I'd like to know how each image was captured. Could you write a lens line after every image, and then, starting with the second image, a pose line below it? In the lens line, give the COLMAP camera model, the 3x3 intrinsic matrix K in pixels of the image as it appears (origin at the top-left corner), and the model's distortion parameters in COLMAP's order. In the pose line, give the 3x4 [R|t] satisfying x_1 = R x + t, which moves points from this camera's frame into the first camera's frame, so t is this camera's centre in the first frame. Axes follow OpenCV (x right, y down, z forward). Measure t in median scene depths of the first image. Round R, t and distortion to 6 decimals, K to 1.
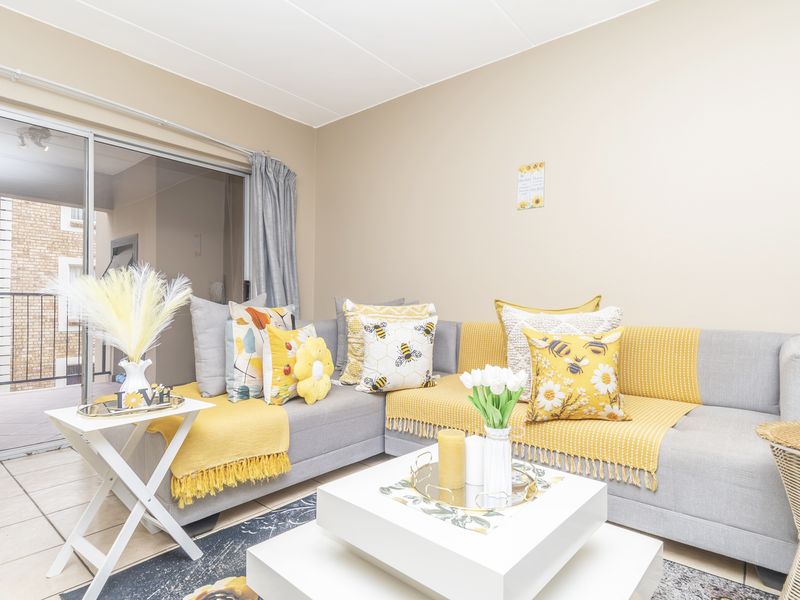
lens RADIAL K [[435.8, 0, 400.0], [0, 435.8, 300.0], [0, 0, 1]] dist [0.000493, -0.000828]
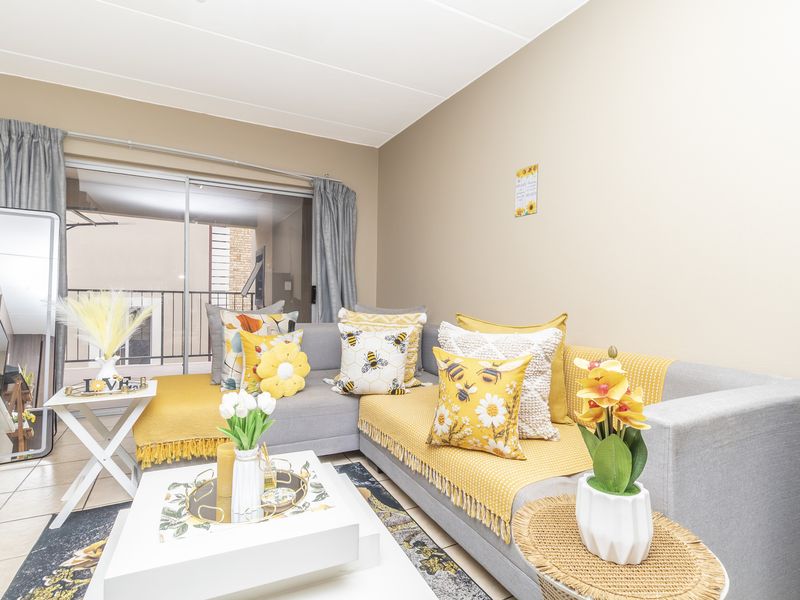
lens RADIAL K [[408.9, 0, 412.9], [0, 408.9, 298.3], [0, 0, 1]] dist [0.001457, 0.000128]
pose [[0.925564, 0.019978, -0.378064, 0.486813], [-0.014554, 0.999746, 0.017198, -0.051185], [0.378311, -0.010416, 0.925620, 0.109766]]
